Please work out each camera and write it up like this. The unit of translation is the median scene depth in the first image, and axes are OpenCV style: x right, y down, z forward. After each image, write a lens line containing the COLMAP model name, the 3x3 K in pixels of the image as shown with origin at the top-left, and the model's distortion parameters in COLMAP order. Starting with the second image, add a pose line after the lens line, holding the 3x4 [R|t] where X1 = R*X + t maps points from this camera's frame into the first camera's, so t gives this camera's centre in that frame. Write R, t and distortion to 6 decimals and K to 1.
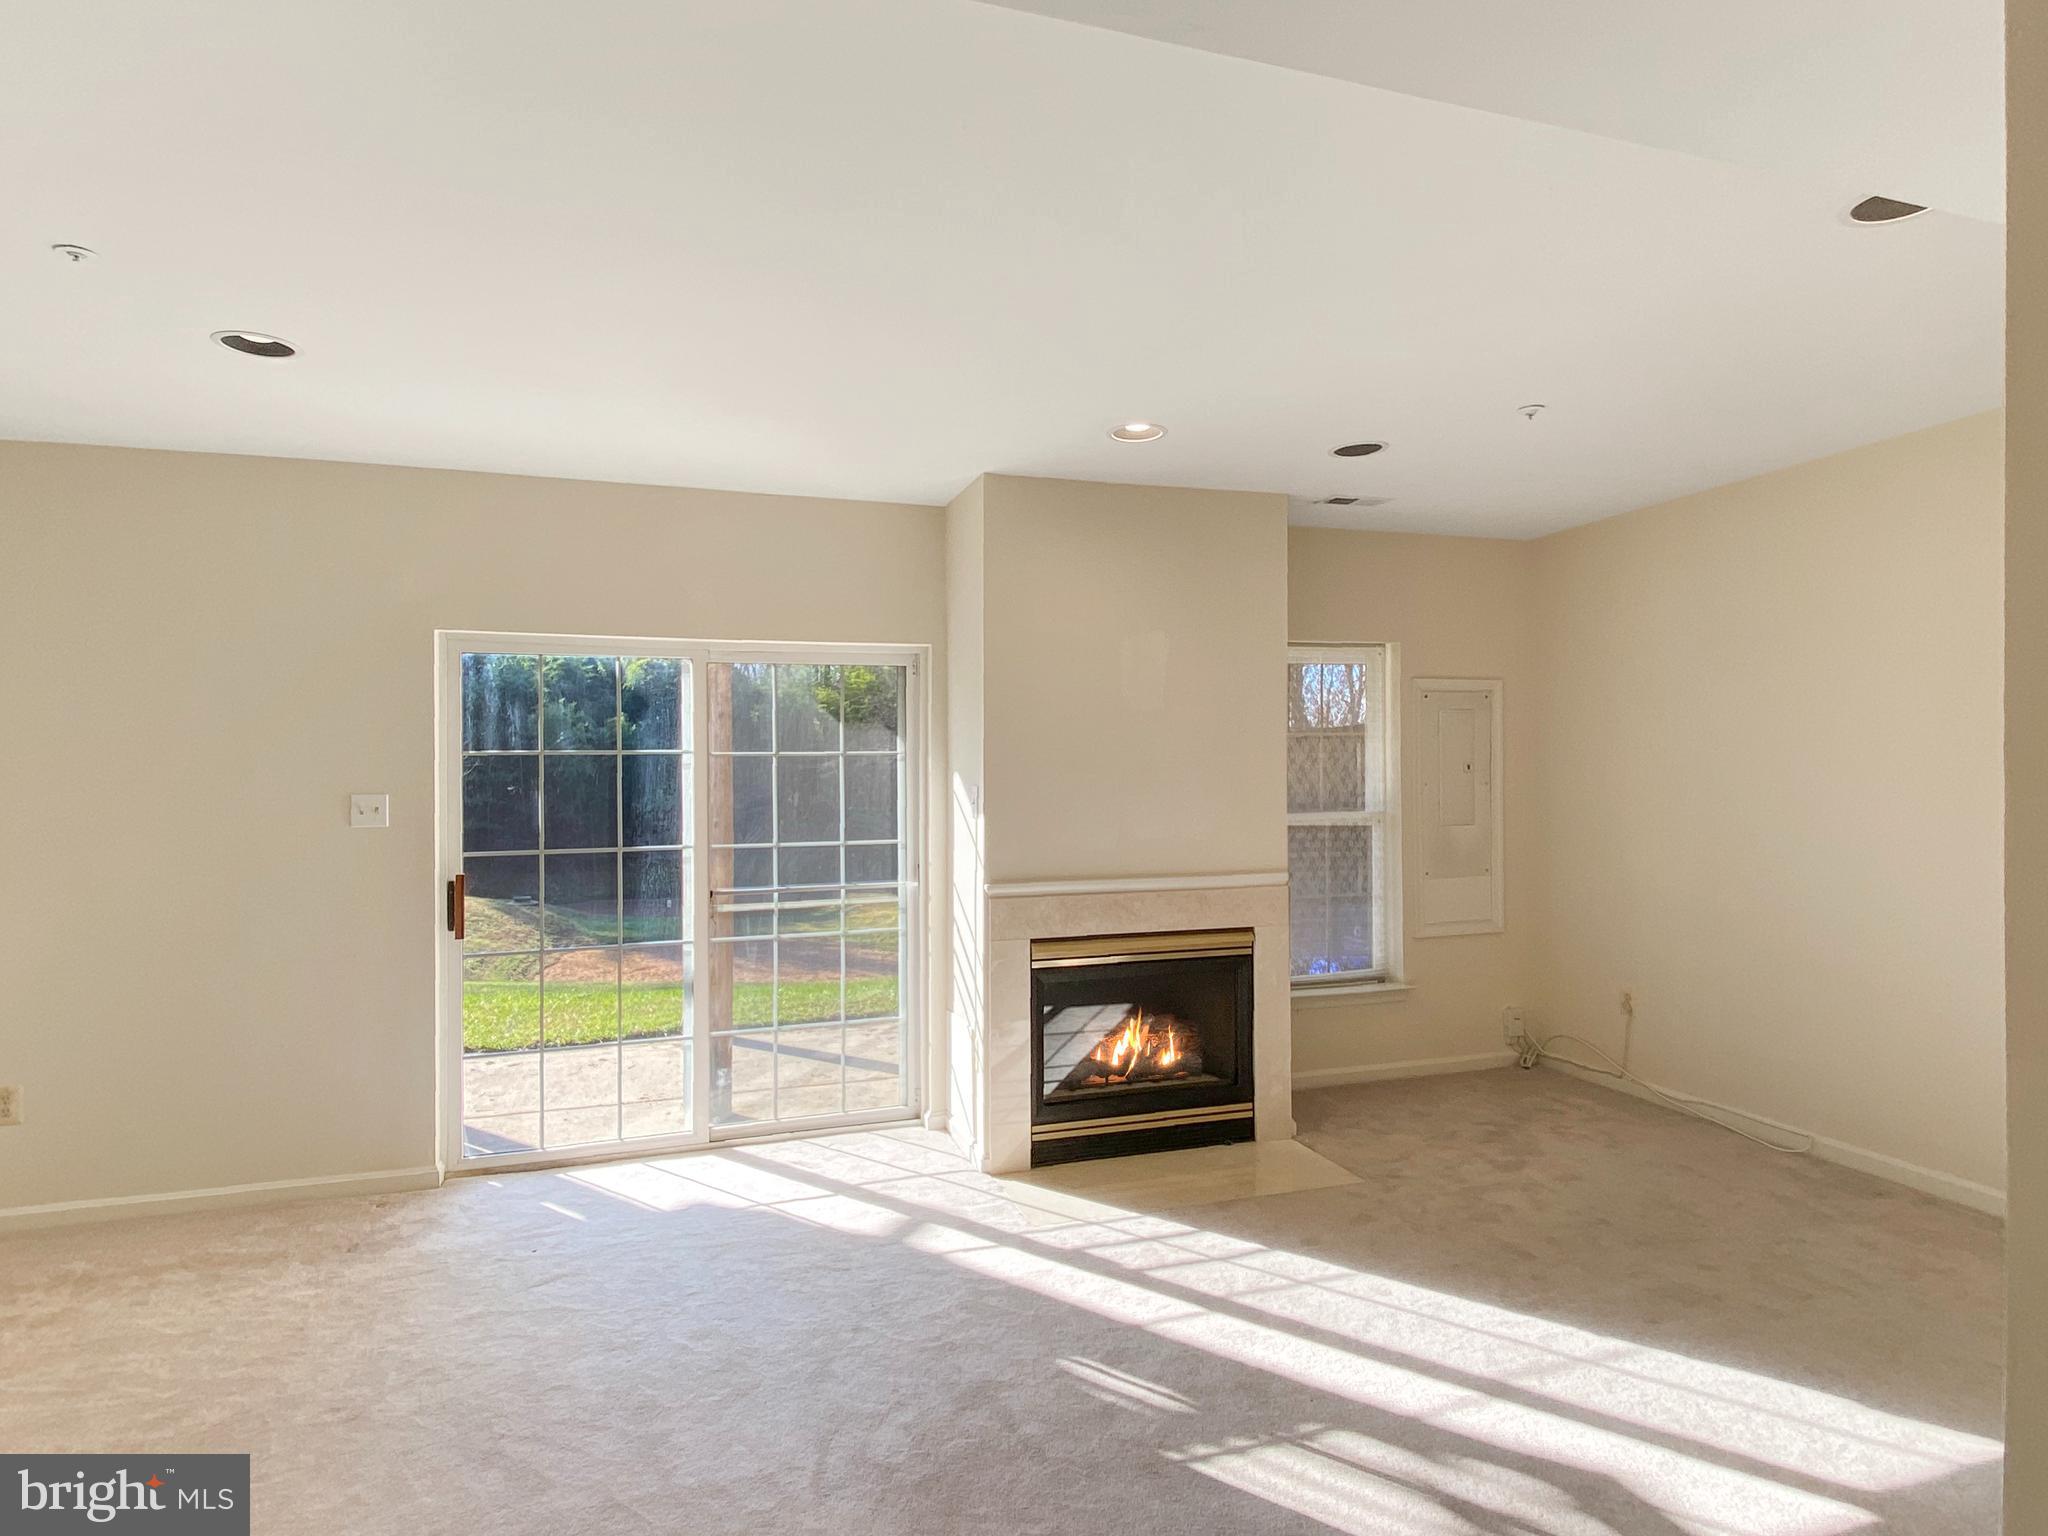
lens RADIAL K [[1084.9, 0, 1024.0], [0, 1084.9, 768.0], [0, 0, 1]] dist [0.047351, -0.044656]
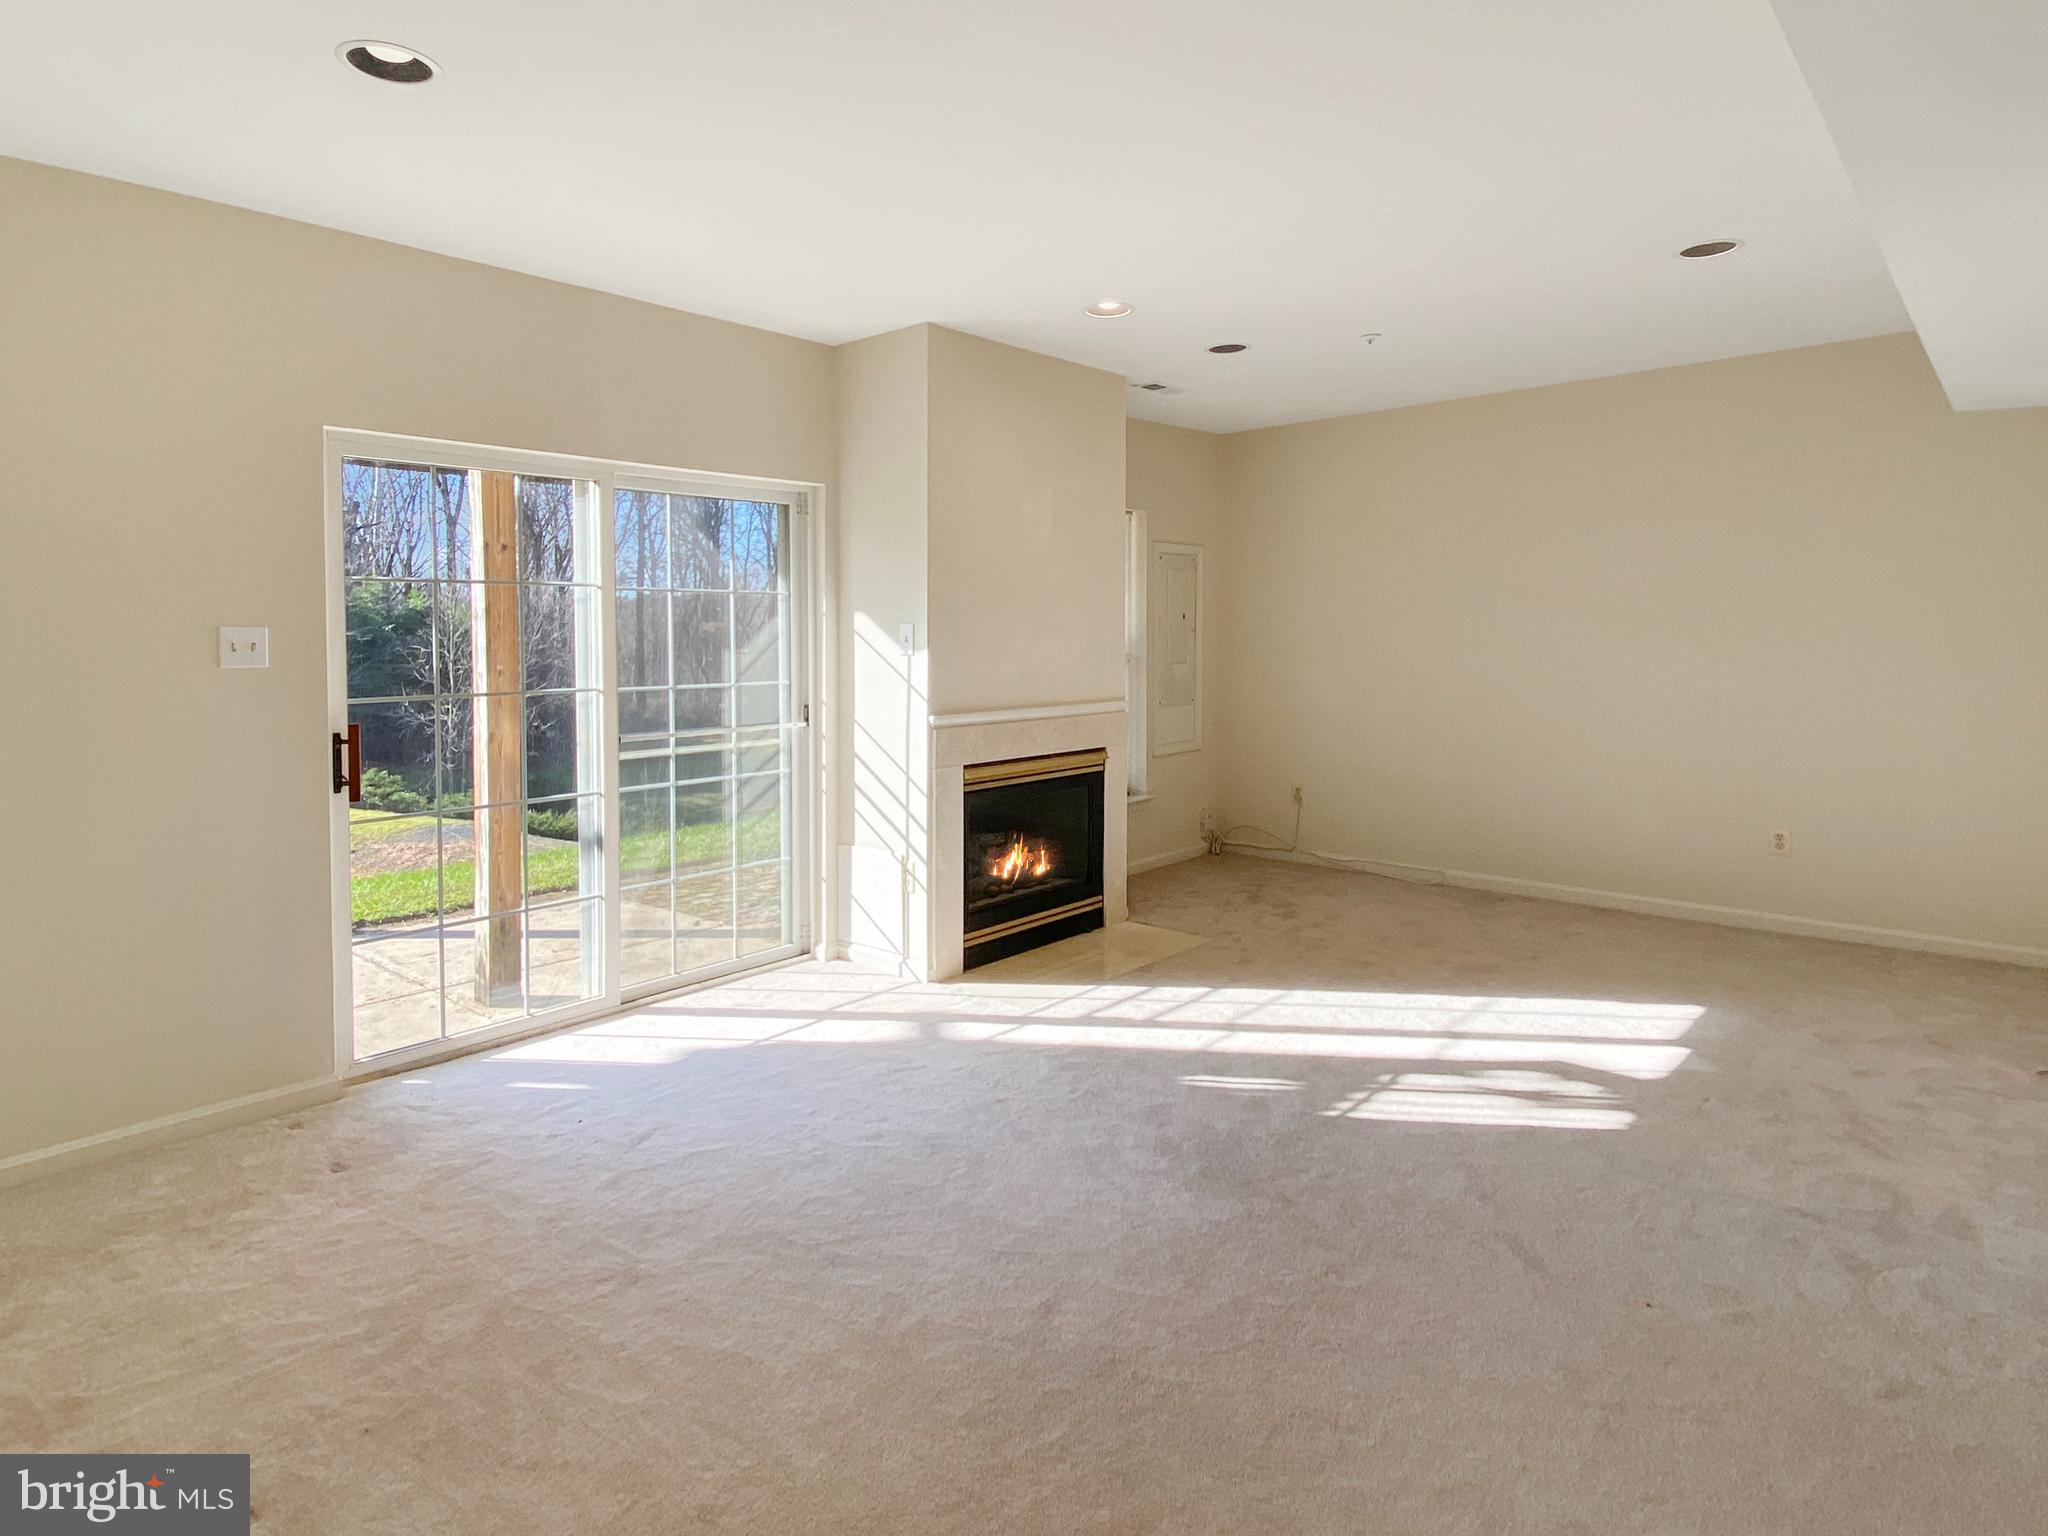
lens RADIAL K [[1080.2, 0, 1025.1], [0, 1080.2, 692.3], [0, 0, 1]] dist [0.052060, -0.044996]
pose [[0.871801, -0.024095, 0.489267, -0.460837], [-0.001925, 0.998613, 0.052610, 0.027034], [-0.489857, -0.046808, 0.870546, 0.030982]]
